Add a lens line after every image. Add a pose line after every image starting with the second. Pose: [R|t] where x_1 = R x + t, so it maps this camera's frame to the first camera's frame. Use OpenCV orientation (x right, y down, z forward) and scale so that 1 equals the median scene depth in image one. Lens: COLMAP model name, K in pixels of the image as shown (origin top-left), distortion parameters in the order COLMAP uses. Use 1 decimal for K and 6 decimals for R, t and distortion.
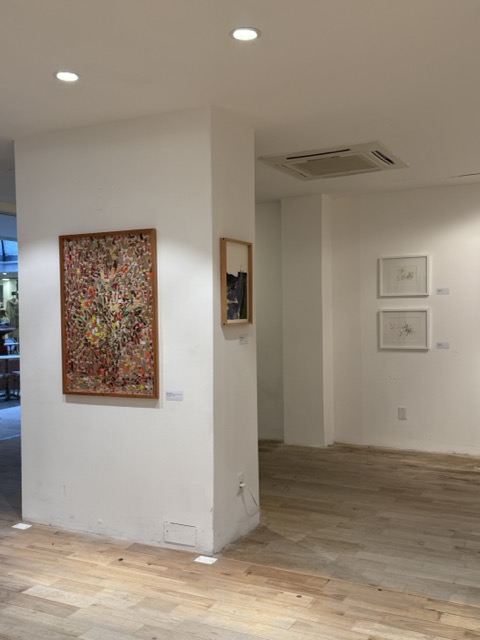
lens RADIAL K [[635.1, 0, 240.0], [0, 635.1, 320.0], [0, 0, 1]] dist [0.143786, -0.279875]
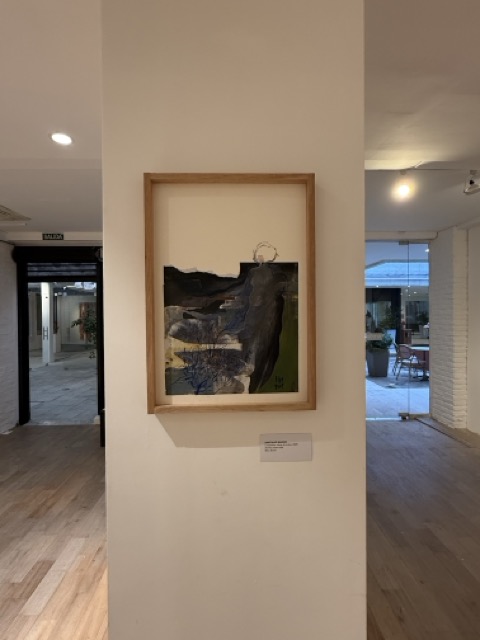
lens RADIAL K [[326.6, 0, 240.0], [0, 326.6, 320.0], [0, 0, 1]] dist [0.000523, -0.000050]
pose [[0.481874, 0.024274, -0.875904, 0.155337], [-0.009193, 0.999701, 0.022647, -0.046517], [0.876193, -0.002861, 0.481953, 0.894270]]
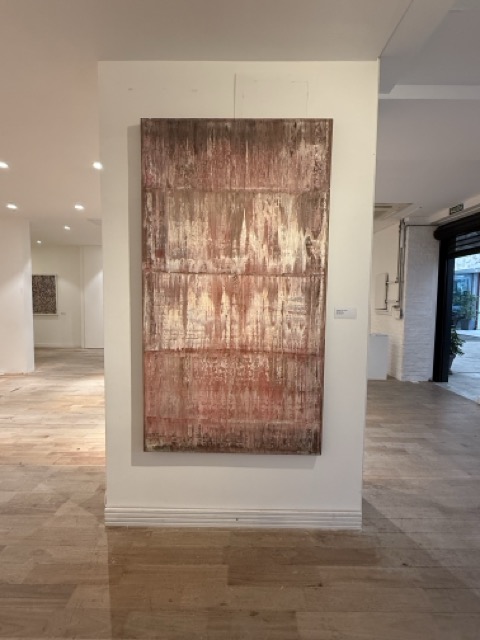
lens RADIAL K [[310.0, 0, 240.0], [0, 310.0, 320.0], [0, 0, 1]] dist [0.000421, 0.000101]
pose [[-0.891391, 0.036007, -0.451802, 0.054176], [-0.005677, 0.995874, 0.090568, -0.005080], [0.453199, 0.083296, -0.887509, 1.523978]]
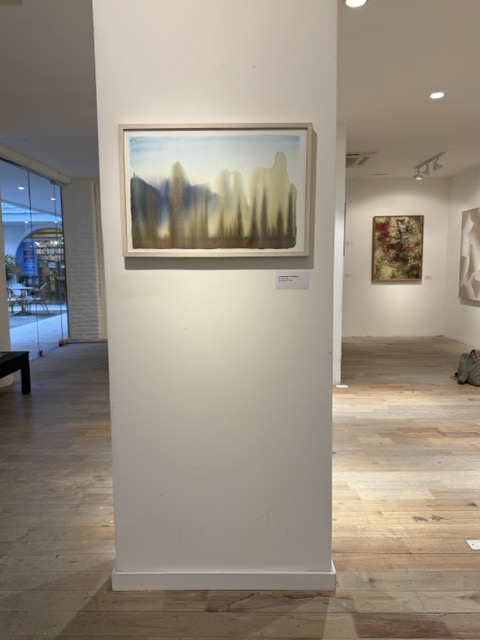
lens RADIAL K [[482.0, 0, 240.0], [0, 482.0, 320.0], [0, 0, 1]] dist [0.030190, -0.001654]
pose [[0.894130, -0.047256, 0.445307, -0.807602], [0.005225, 0.995450, 0.095147, 0.053090], [-0.447777, -0.082747, 0.890308, -0.045306]]
